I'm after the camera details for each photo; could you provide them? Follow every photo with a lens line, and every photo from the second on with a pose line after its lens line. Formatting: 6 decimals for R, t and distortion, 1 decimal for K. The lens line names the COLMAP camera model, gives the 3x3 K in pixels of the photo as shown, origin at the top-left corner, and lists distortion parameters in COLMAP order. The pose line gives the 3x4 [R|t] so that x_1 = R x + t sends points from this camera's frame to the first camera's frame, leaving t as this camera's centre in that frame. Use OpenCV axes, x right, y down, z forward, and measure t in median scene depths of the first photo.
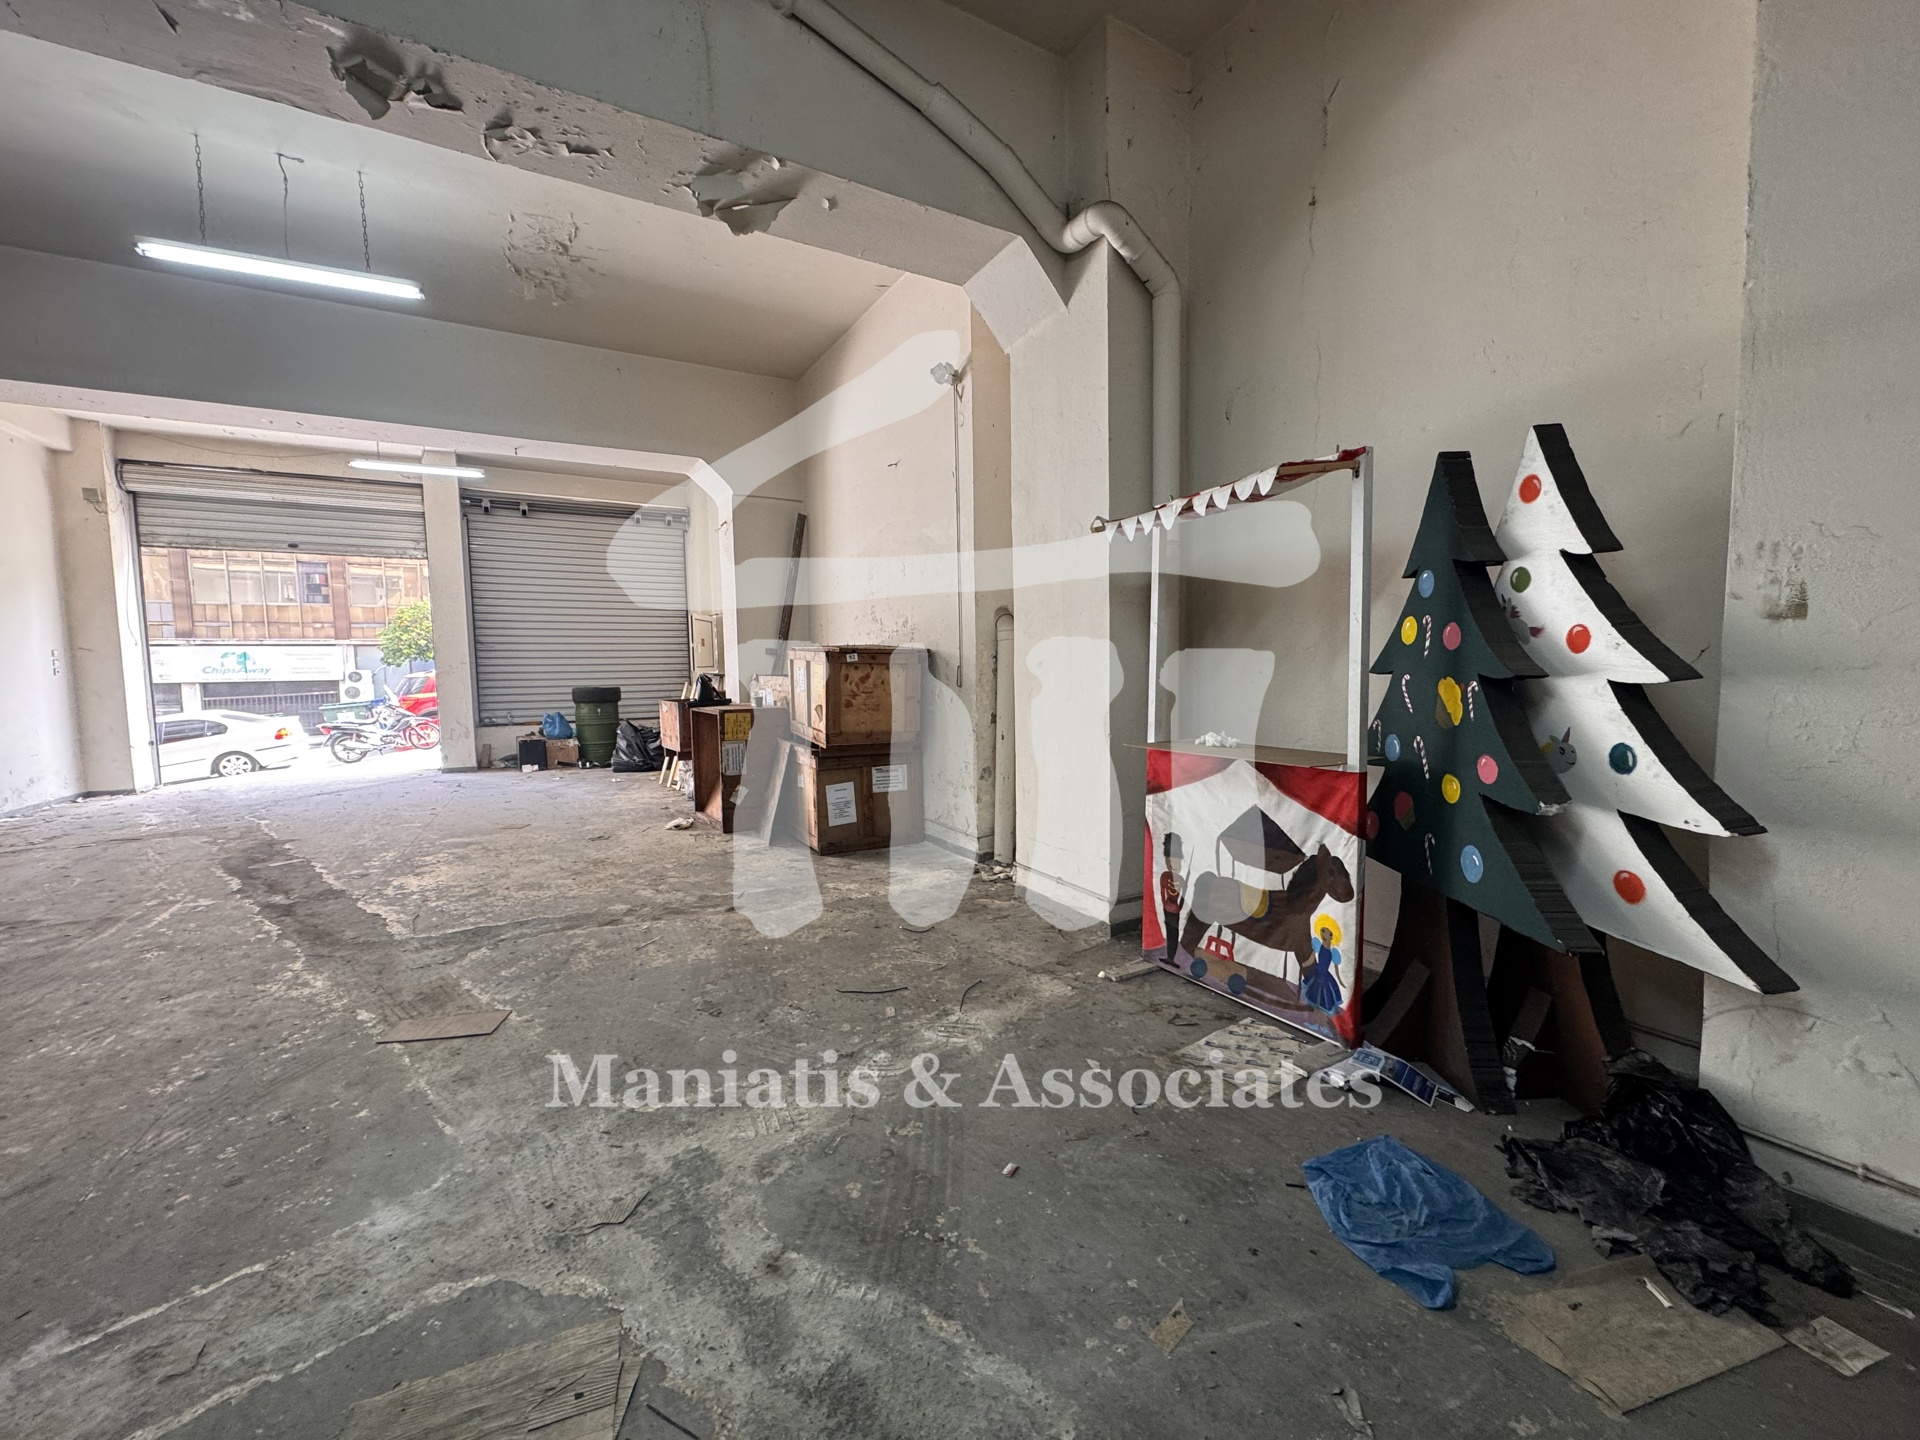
lens RADIAL K [[763.0, 0, 962.2], [0, 763.0, 721.4], [0, 0, 1]] dist [-0.002402, 0.000424]
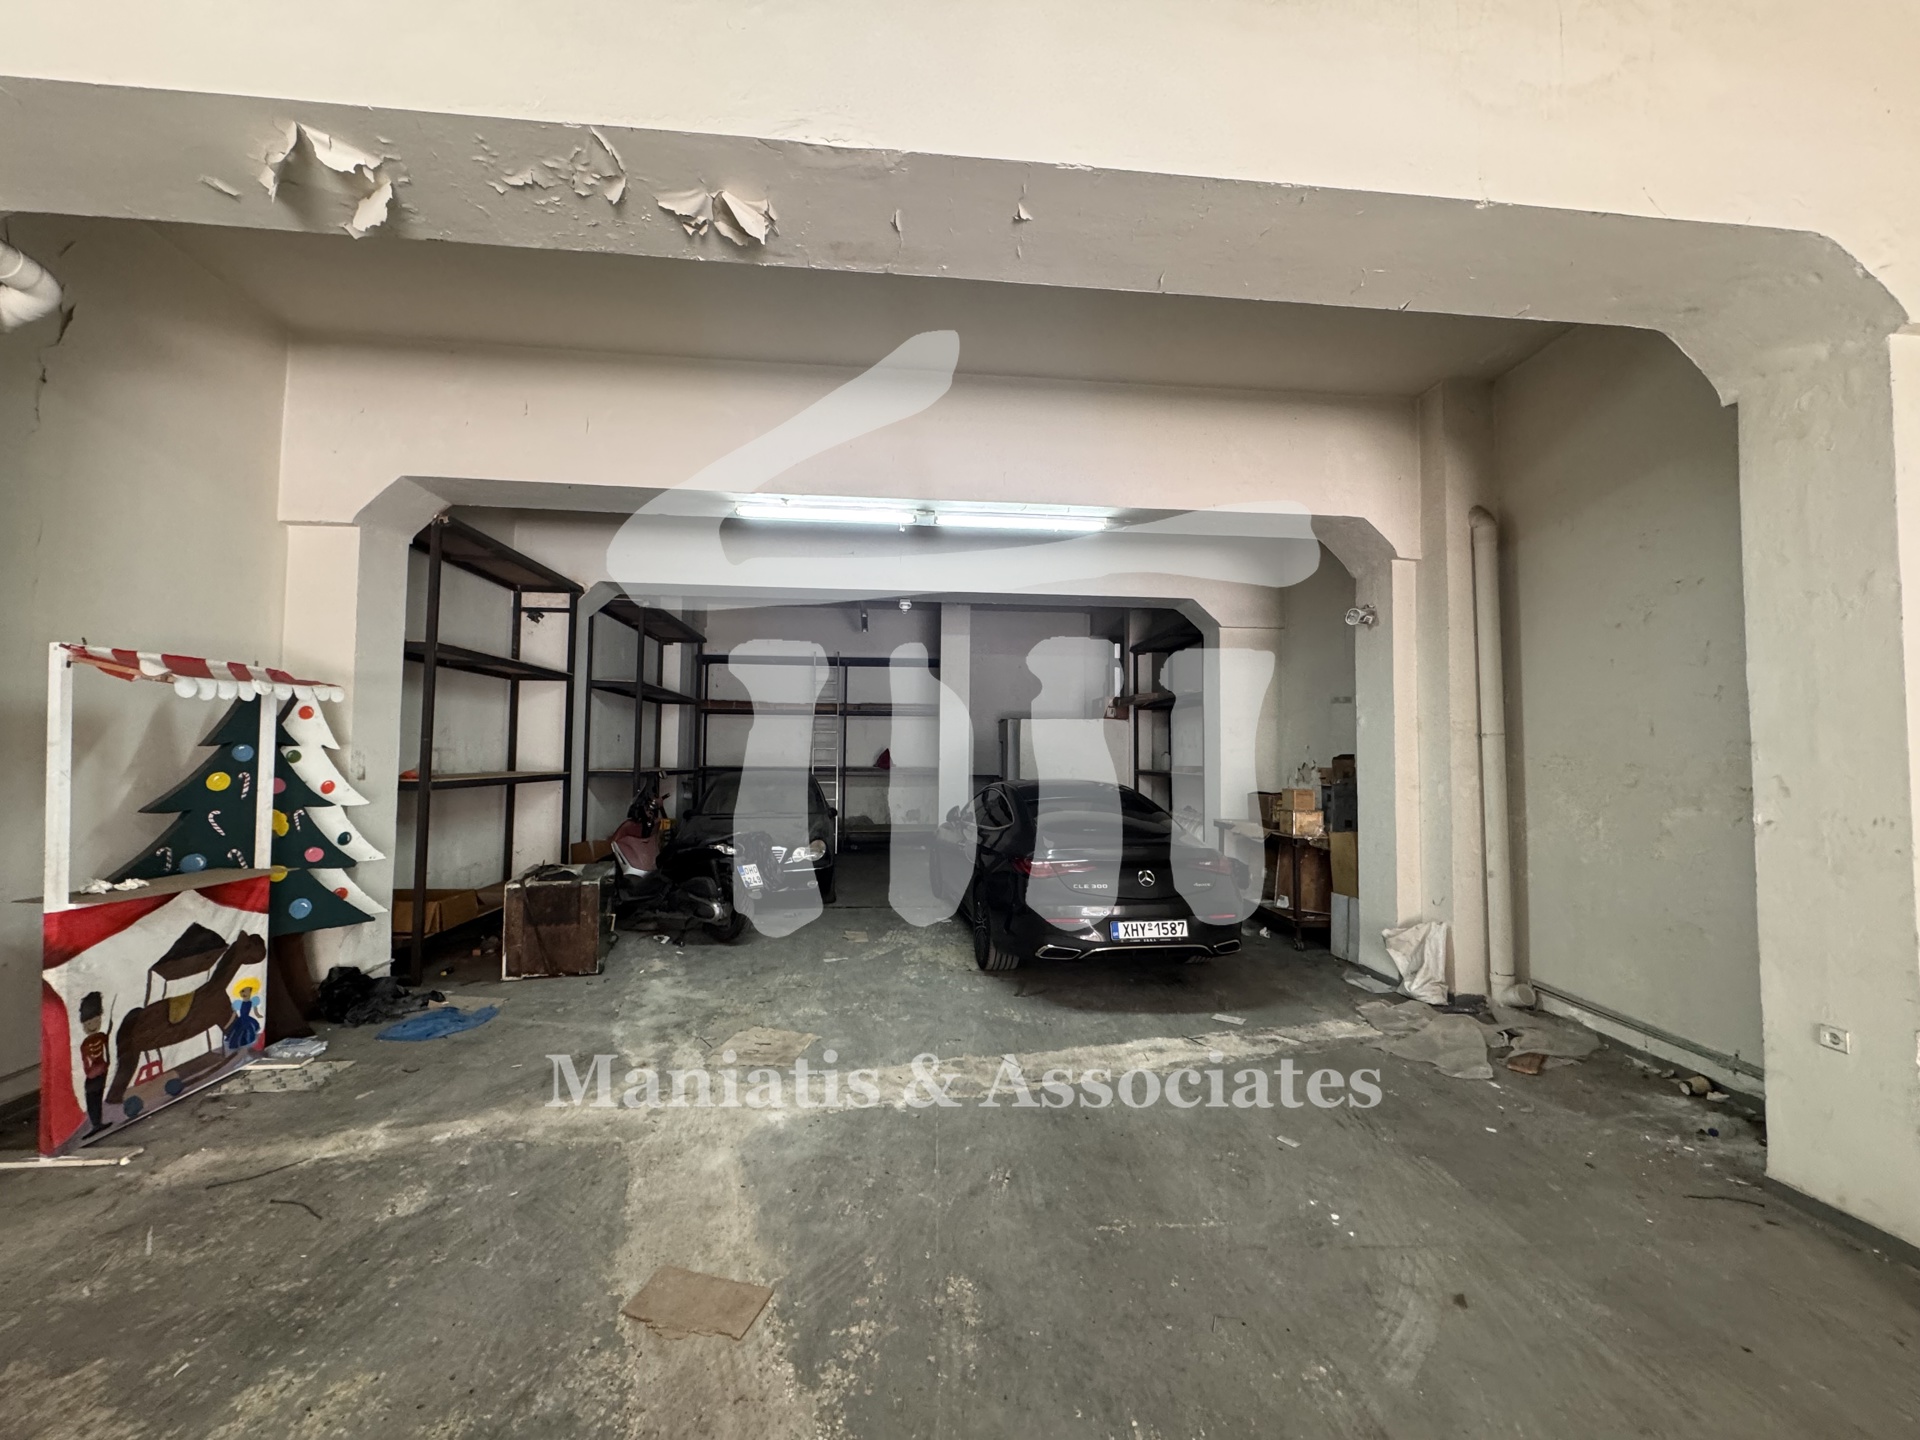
lens RADIAL K [[763.0, 0, 962.6], [0, 763.0, 721.5], [0, 0, 1]] dist [-0.002402, 0.000424]
pose [[-0.903968, 0.025155, 0.426859, -1.119839], [0.034190, 0.999324, 0.013514, -0.167159], [-0.426230, 0.026811, -0.904217, 1.392012]]
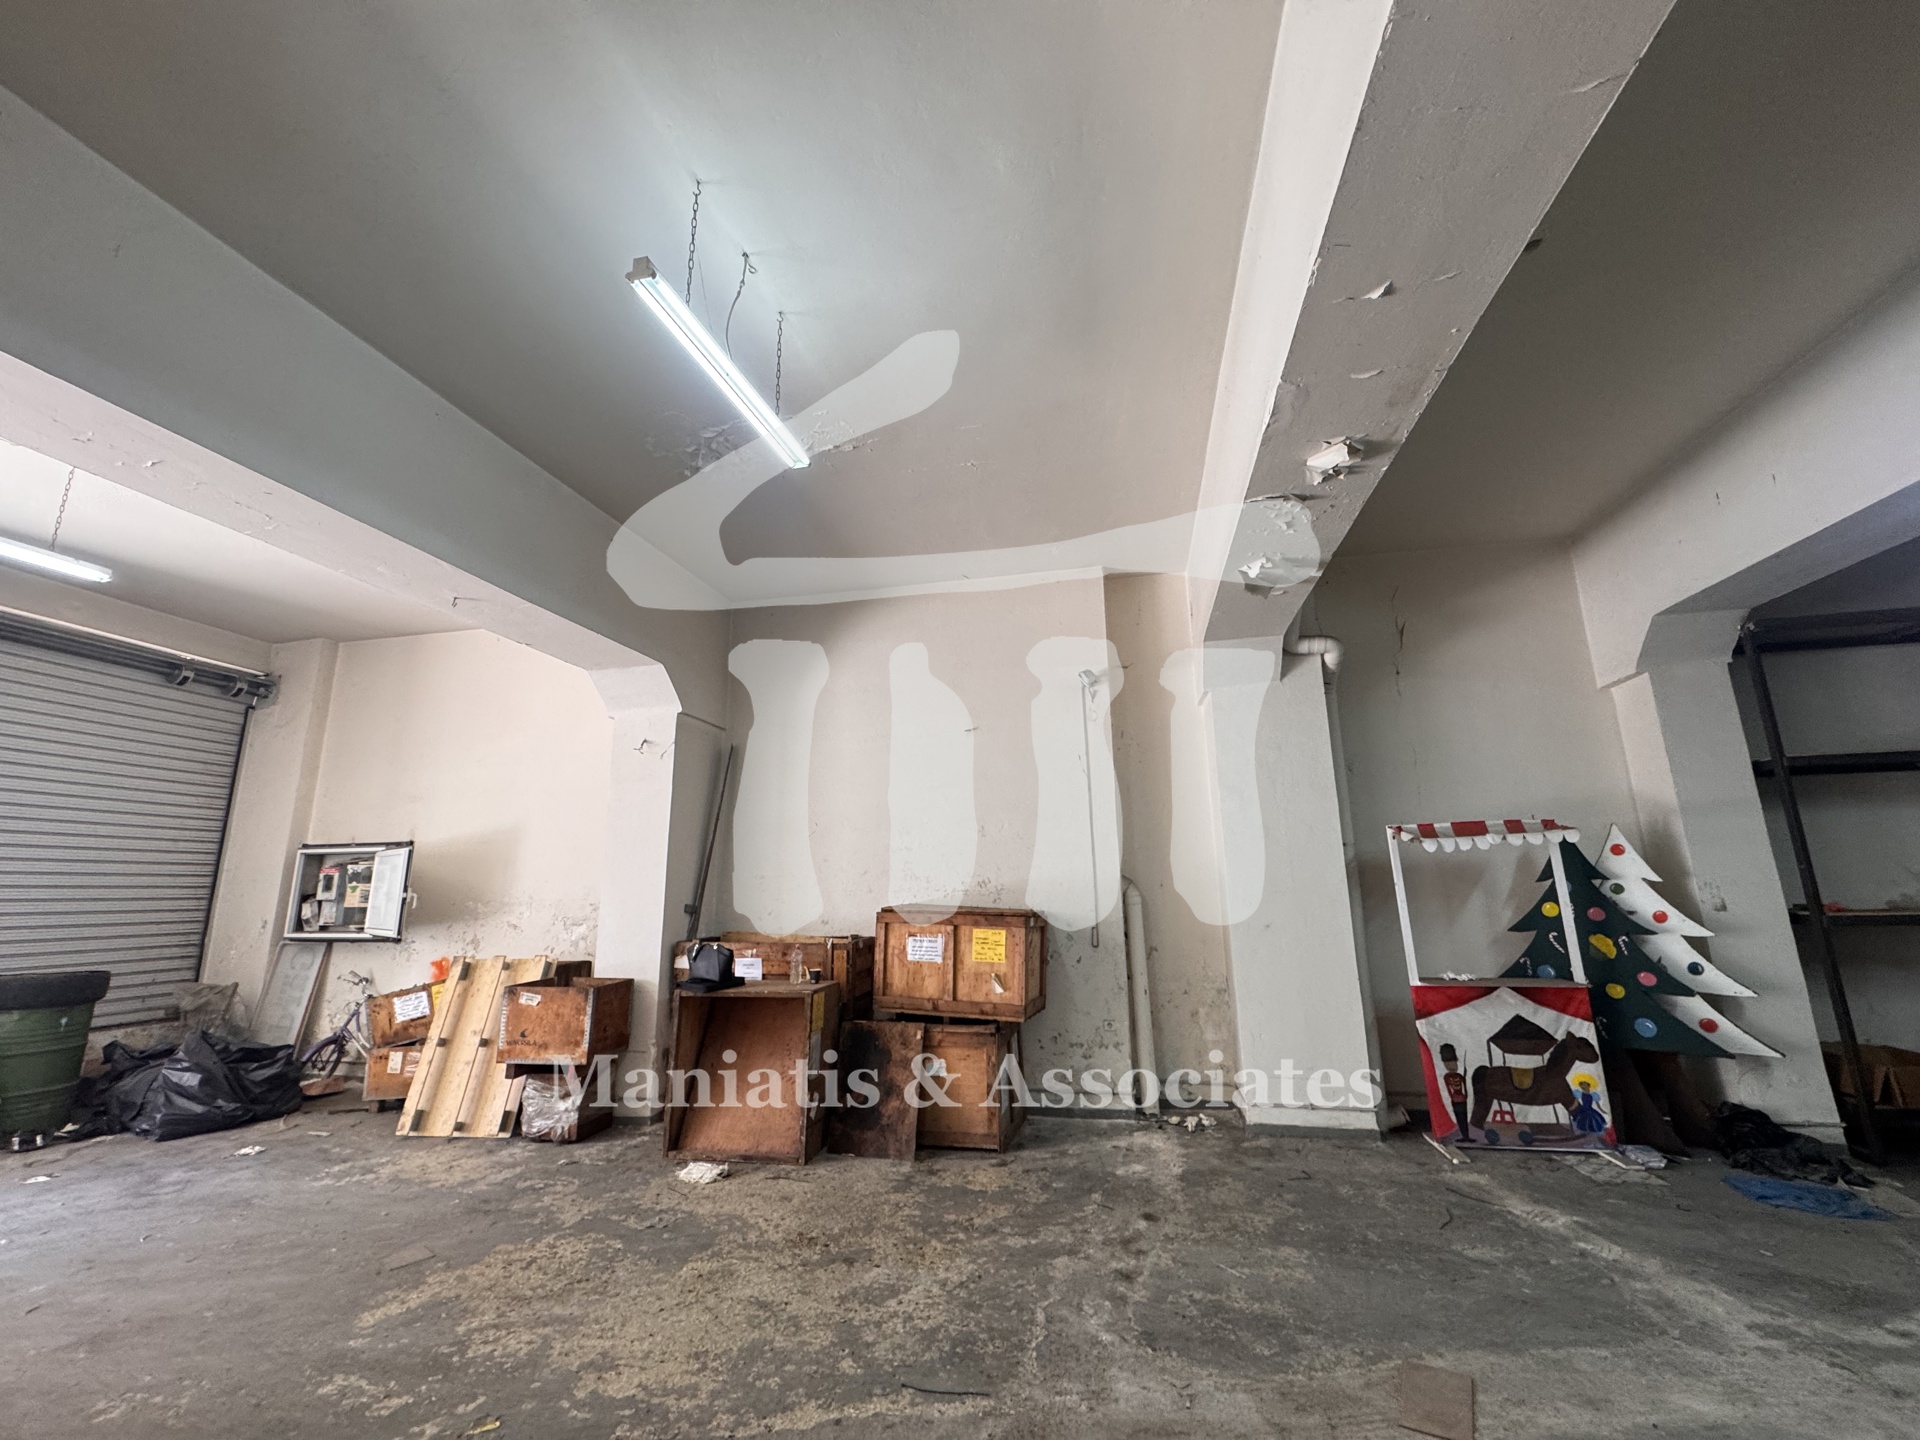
lens RADIAL K [[763.0, 0, 959.9], [0, 763.0, 721.0], [0, 0, 1]] dist [-0.002402, 0.000424]
pose [[0.677471, 0.165557, 0.716676, -1.563054], [0.058288, 0.959193, -0.276679, -0.104805], [-0.733237, 0.229216, 0.640175, 0.598983]]
